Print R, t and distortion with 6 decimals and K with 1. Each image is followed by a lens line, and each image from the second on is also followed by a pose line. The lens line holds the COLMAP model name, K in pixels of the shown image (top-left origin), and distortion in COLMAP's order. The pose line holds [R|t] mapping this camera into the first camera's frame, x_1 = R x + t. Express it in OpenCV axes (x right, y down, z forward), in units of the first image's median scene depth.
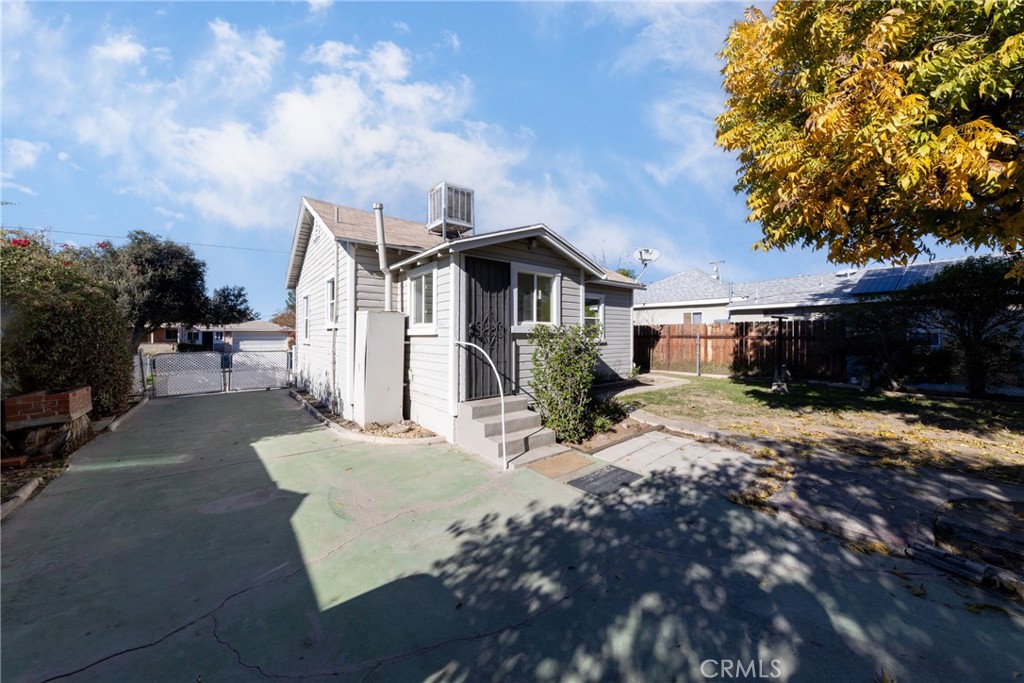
lens RADIAL K [[352.9, 0, 512.2], [0, 352.9, 335.4], [0, 0, 1]] dist [-0.002333, -0.000220]
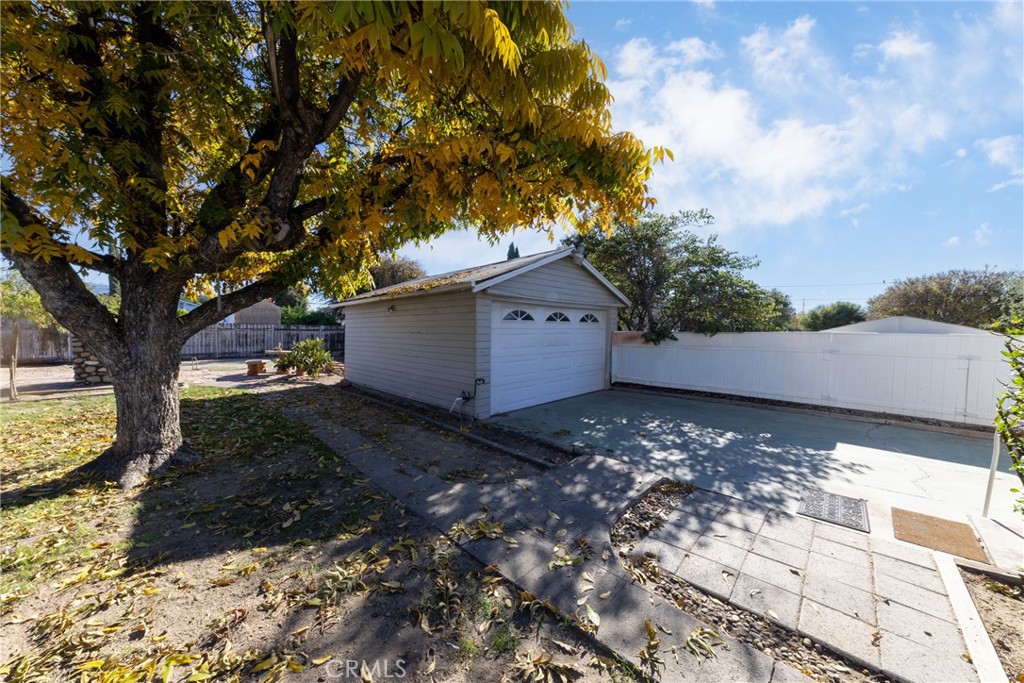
lens RADIAL K [[352.9, 0, 513.1], [0, 352.9, 339.4], [0, 0, 1]] dist [-0.002333, -0.000220]
pose [[-0.992733, 0.002983, -0.120302, 1.407346], [-0.000905, 0.999479, 0.032255, -0.028193], [0.120335, 0.032130, -0.992213, 2.171269]]
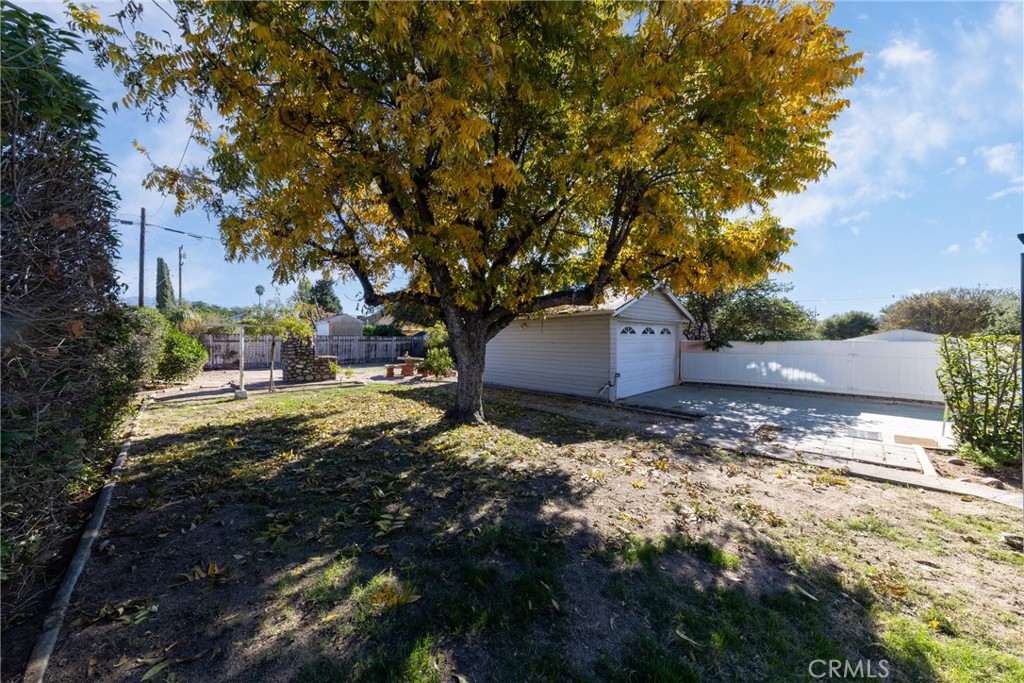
lens RADIAL K [[352.9, 0, 511.7], [0, 352.9, 337.7], [0, 0, 1]] dist [-0.002333, -0.000220]
pose [[-0.995109, 0.005471, -0.098636, 2.488463], [0.005310, 0.999984, 0.001897, -0.053836], [0.098645, 0.001364, -0.995122, 3.035059]]
